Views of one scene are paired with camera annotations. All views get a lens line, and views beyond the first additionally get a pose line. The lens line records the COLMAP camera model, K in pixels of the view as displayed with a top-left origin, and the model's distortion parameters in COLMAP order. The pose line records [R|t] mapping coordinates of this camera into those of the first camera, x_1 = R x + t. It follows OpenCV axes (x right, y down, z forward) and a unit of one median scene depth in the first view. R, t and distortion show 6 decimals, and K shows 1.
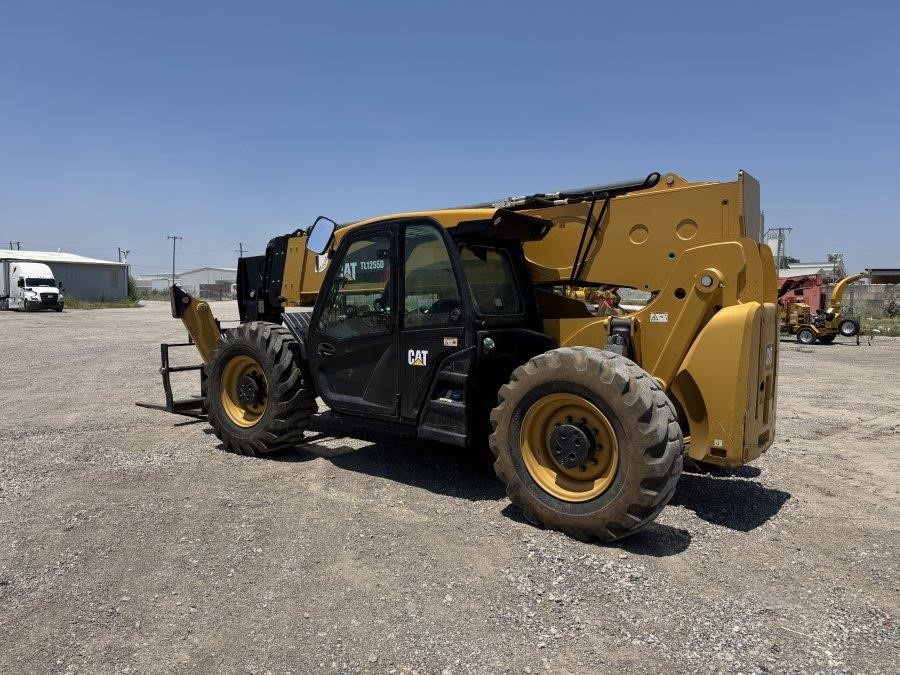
lens RADIAL K [[625.8, 0, 454.0], [0, 625.8, 333.5], [0, 0, 1]] dist [0.132800, -0.000188]
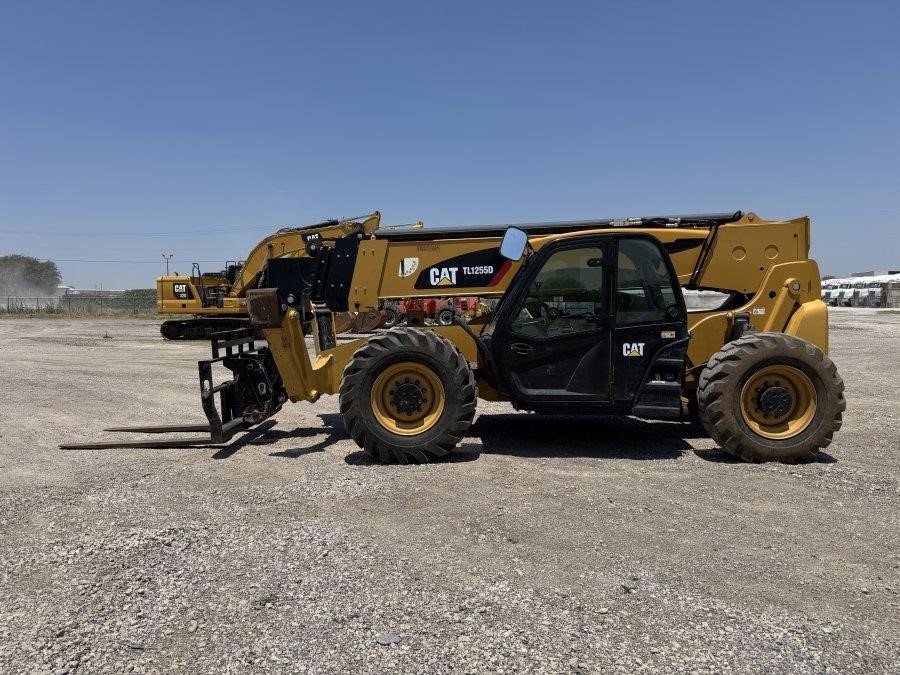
lens RADIAL K [[628.2, 0, 450.0], [0, 628.2, 337.5], [0, 0, 1]] dist [0.088368, -0.079589]
pose [[0.804029, -0.048932, 0.592573, -1.070311], [0.046001, 0.998740, 0.020055, -0.025528], [-0.592808, 0.011135, 0.805267, 0.228425]]
